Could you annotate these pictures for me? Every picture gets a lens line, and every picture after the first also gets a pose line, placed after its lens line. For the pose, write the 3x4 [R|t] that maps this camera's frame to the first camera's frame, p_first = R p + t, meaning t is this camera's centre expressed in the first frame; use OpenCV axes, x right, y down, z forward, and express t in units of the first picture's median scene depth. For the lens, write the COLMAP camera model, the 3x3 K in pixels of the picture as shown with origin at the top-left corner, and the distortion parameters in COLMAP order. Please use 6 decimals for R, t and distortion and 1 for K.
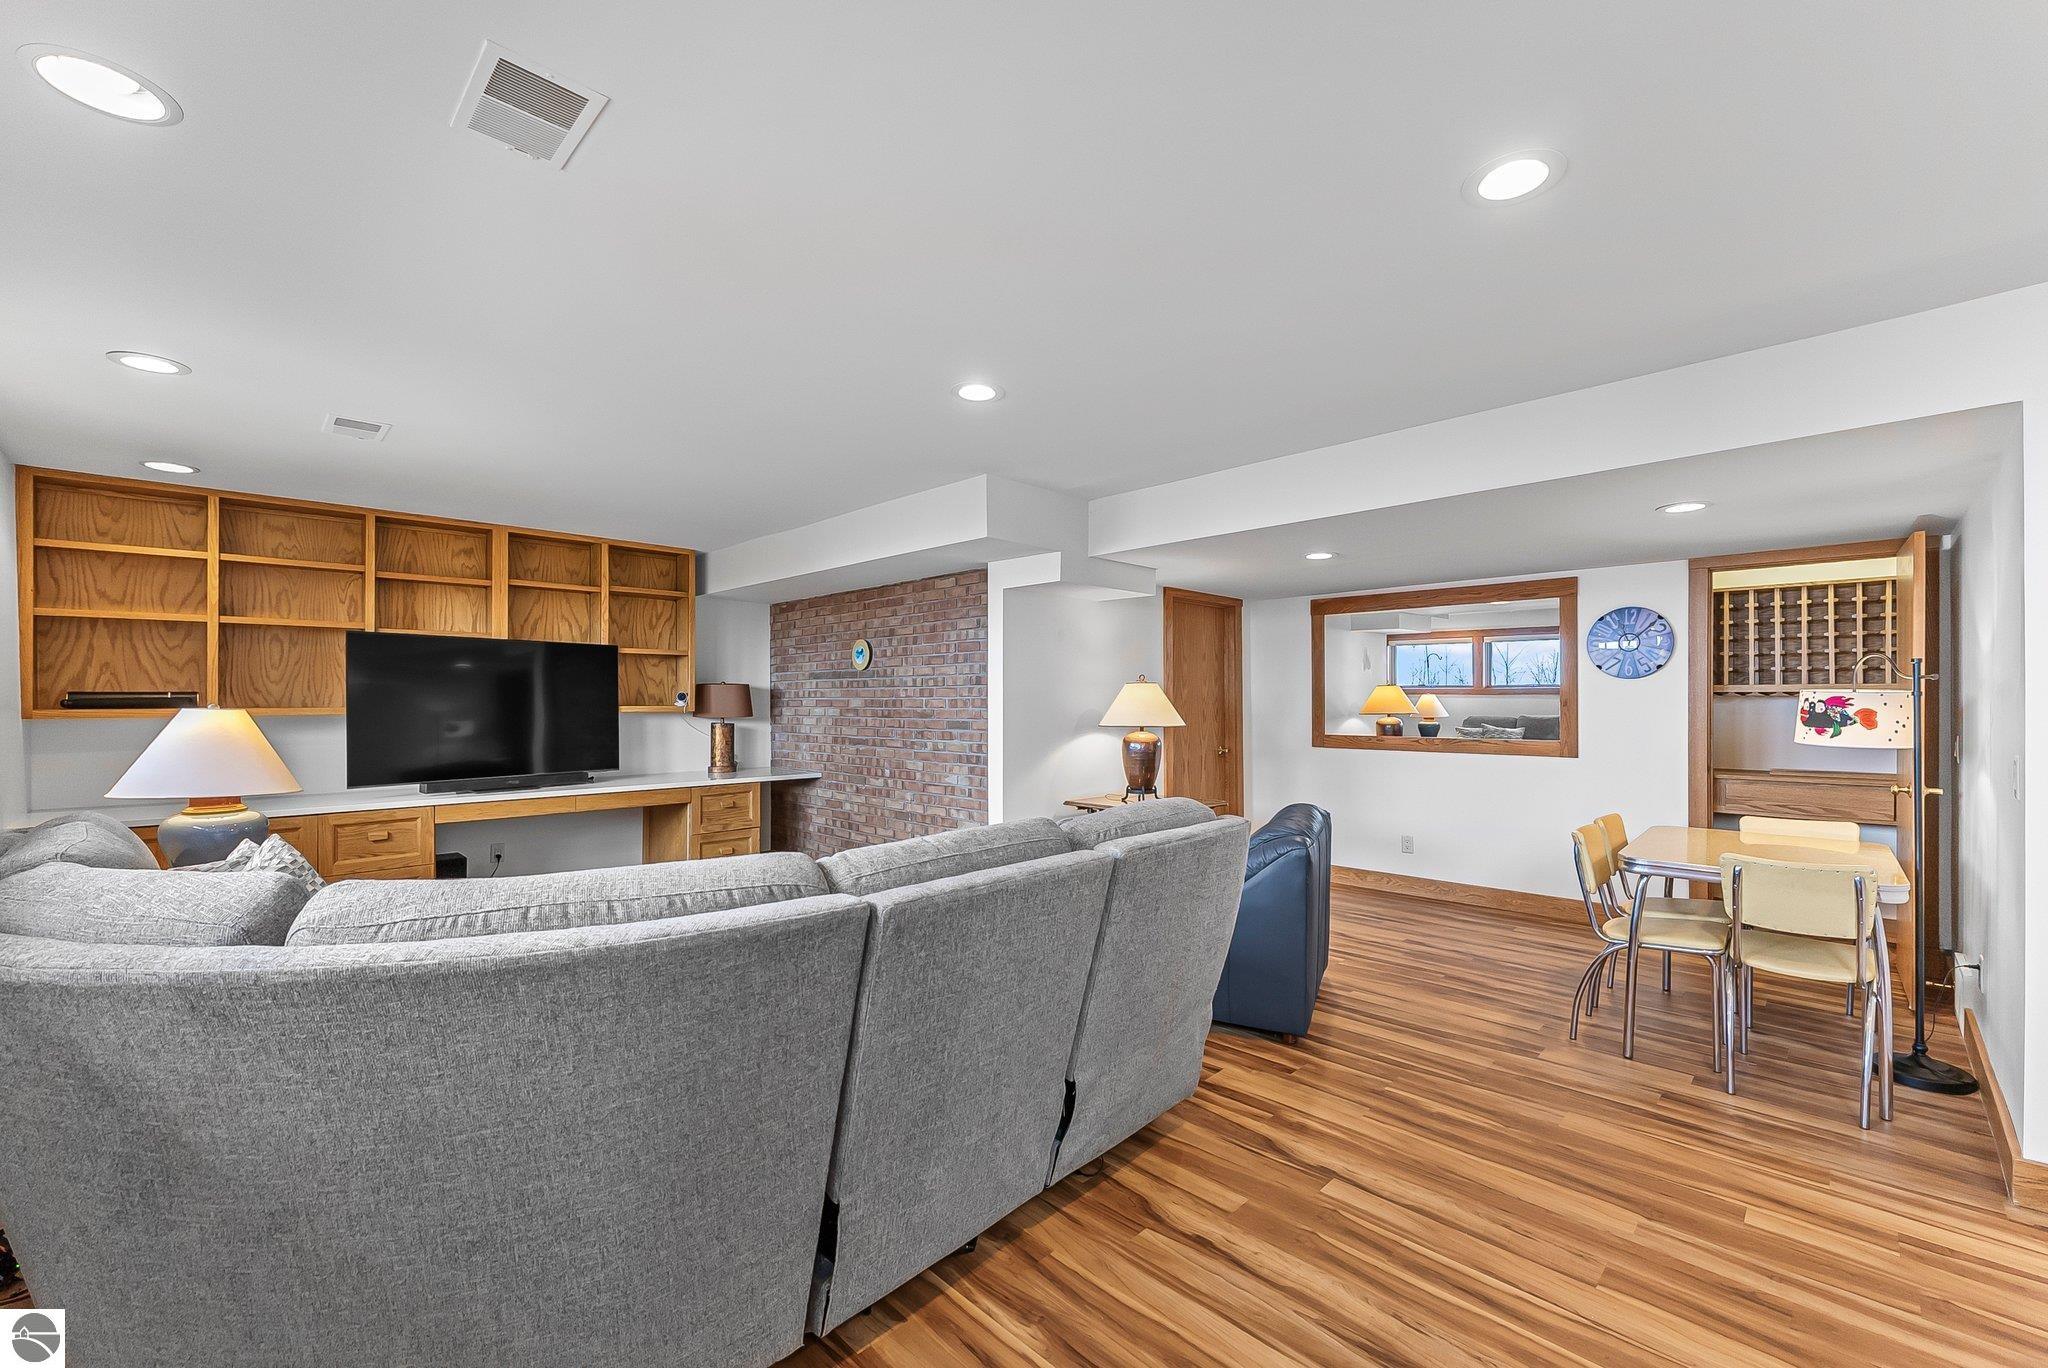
lens RADIAL K [[836.7, 0, 1035.3], [0, 836.7, 695.4], [0, 0, 1]] dist [-0.009860, 0.002636]
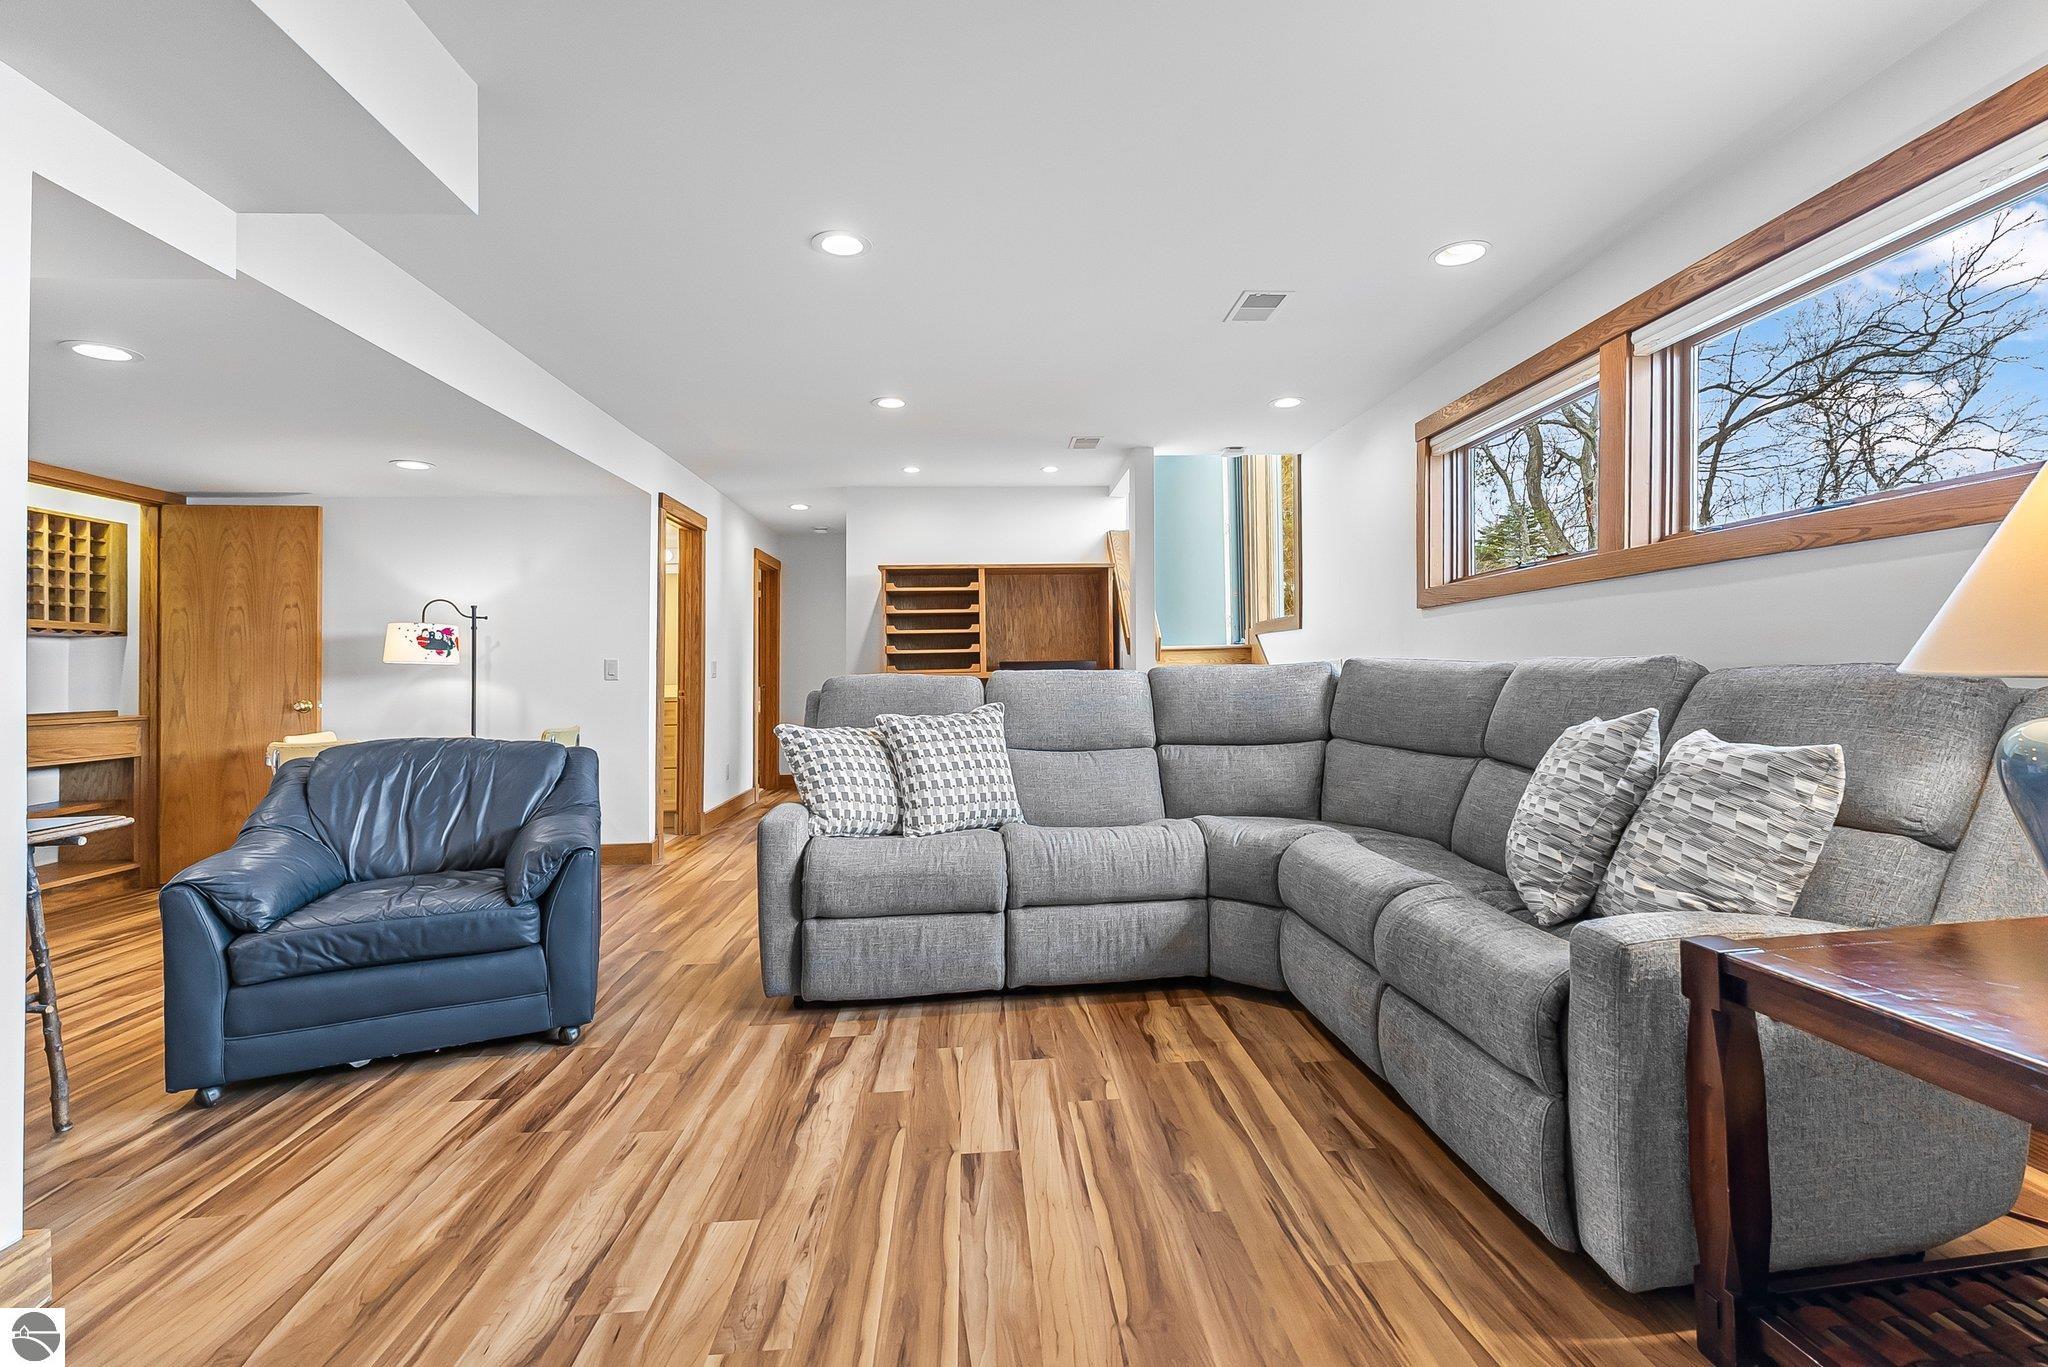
lens RADIAL K [[920.5, 0, 1050.3], [0, 920.5, 651.3], [0, 0, 1]] dist [0.001055, -0.001000]
pose [[-0.766130, 0.033537, 0.641810, -0.536441], [0.020171, 0.999400, -0.028145, 0.068807], [-0.642369, -0.008617, -0.766347, 1.001617]]
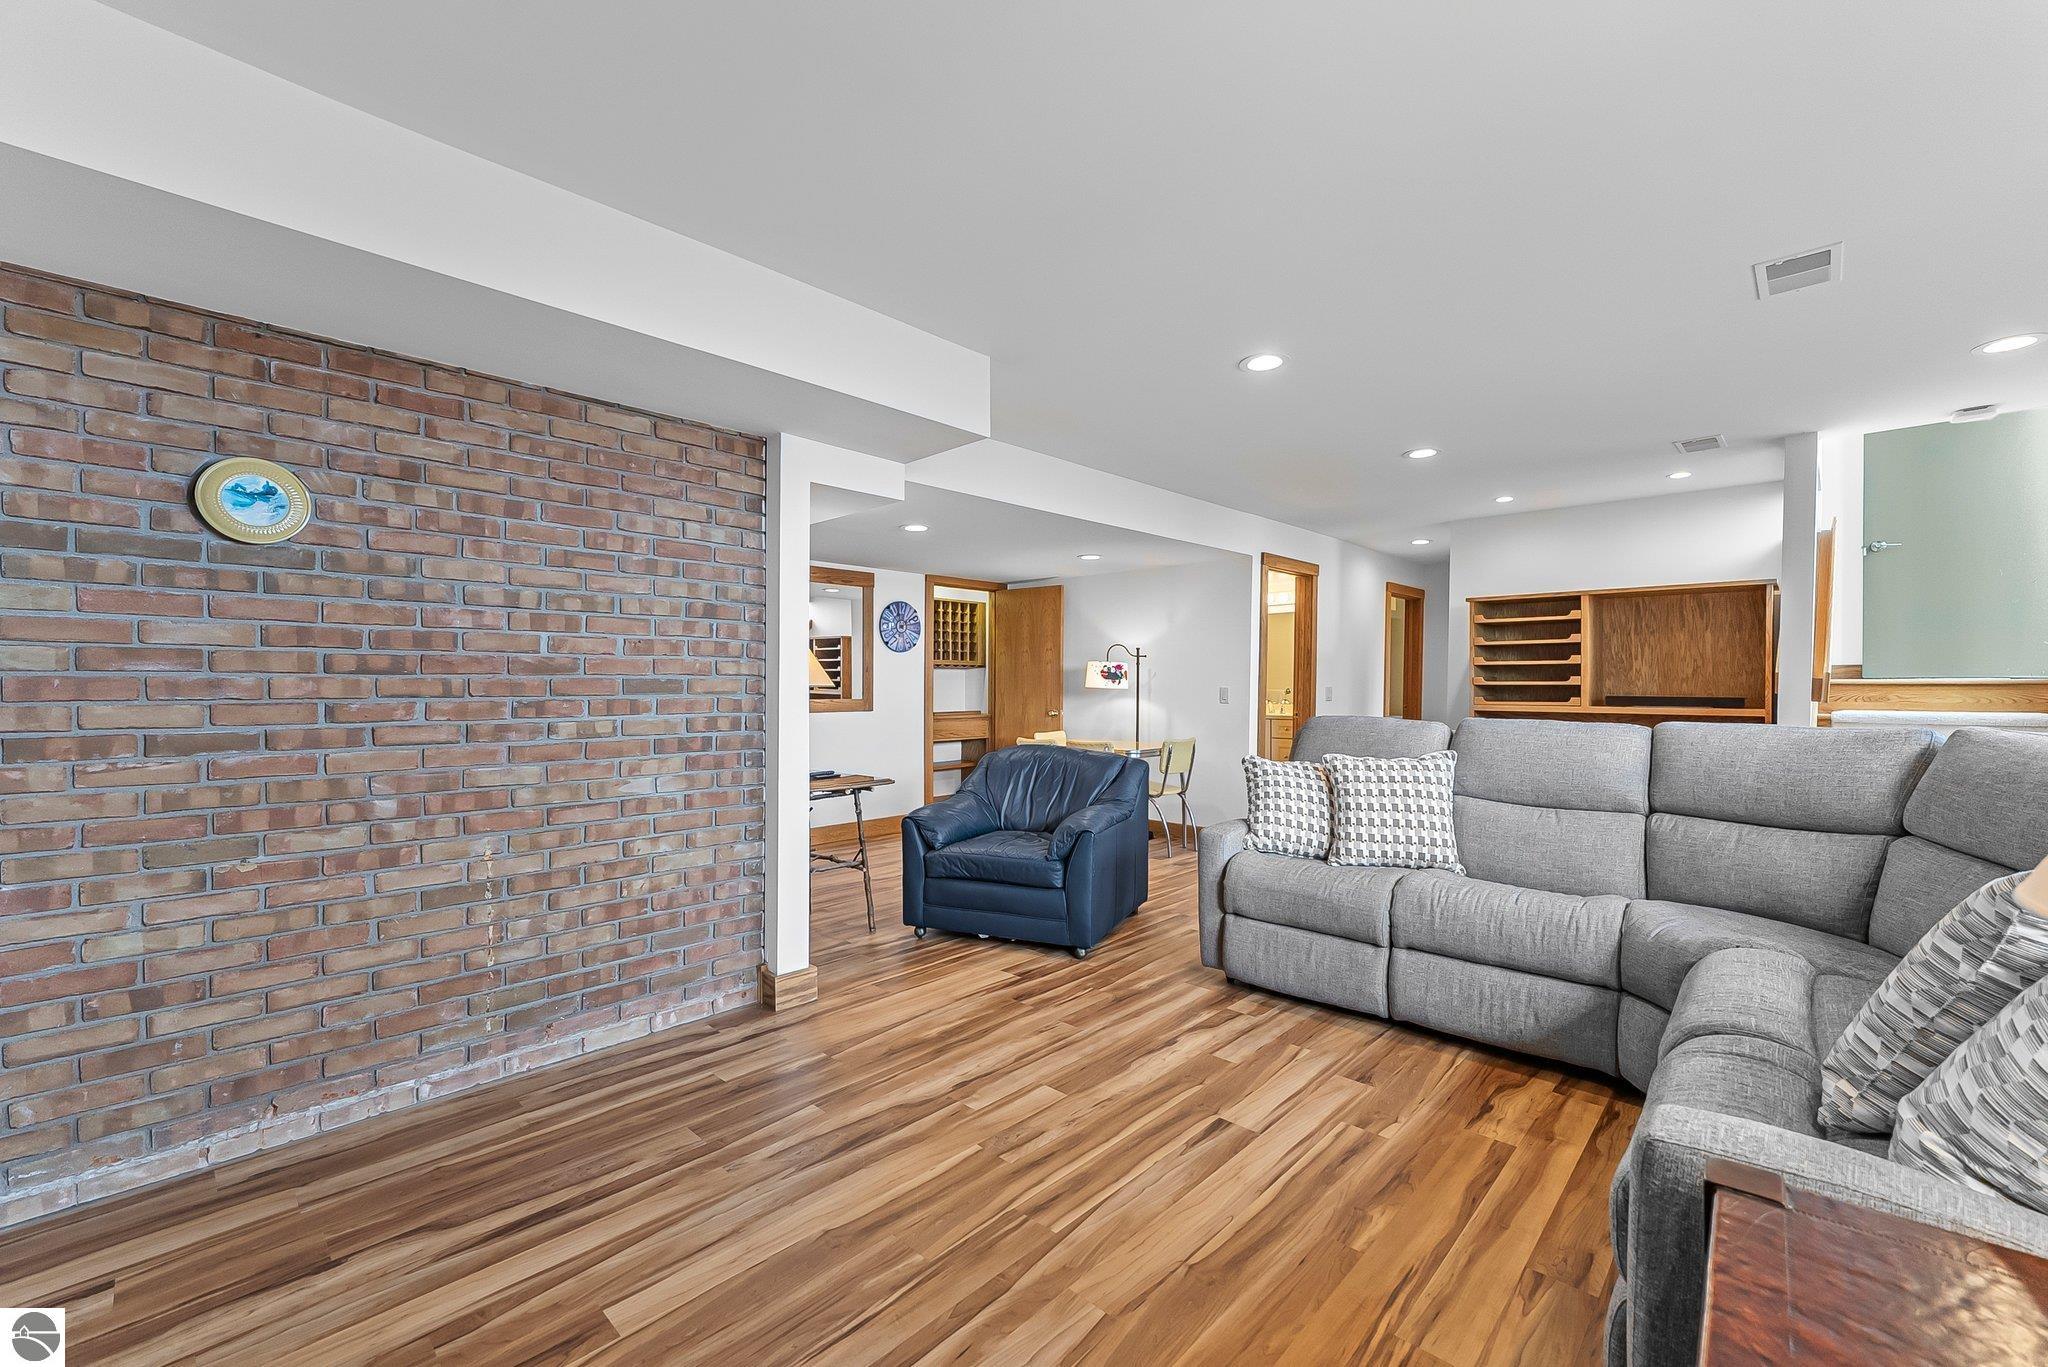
lens RADIAL K [[836.7, 0, 1033.2], [0, 836.7, 684.9], [0, 0, 1]] dist [-0.009860, 0.002636]
pose [[-0.027025, 0.002152, 0.999632, -0.708344], [-0.004525, 0.999987, -0.002275, 0.037289], [-0.999625, -0.004585, -0.027015, 0.822906]]
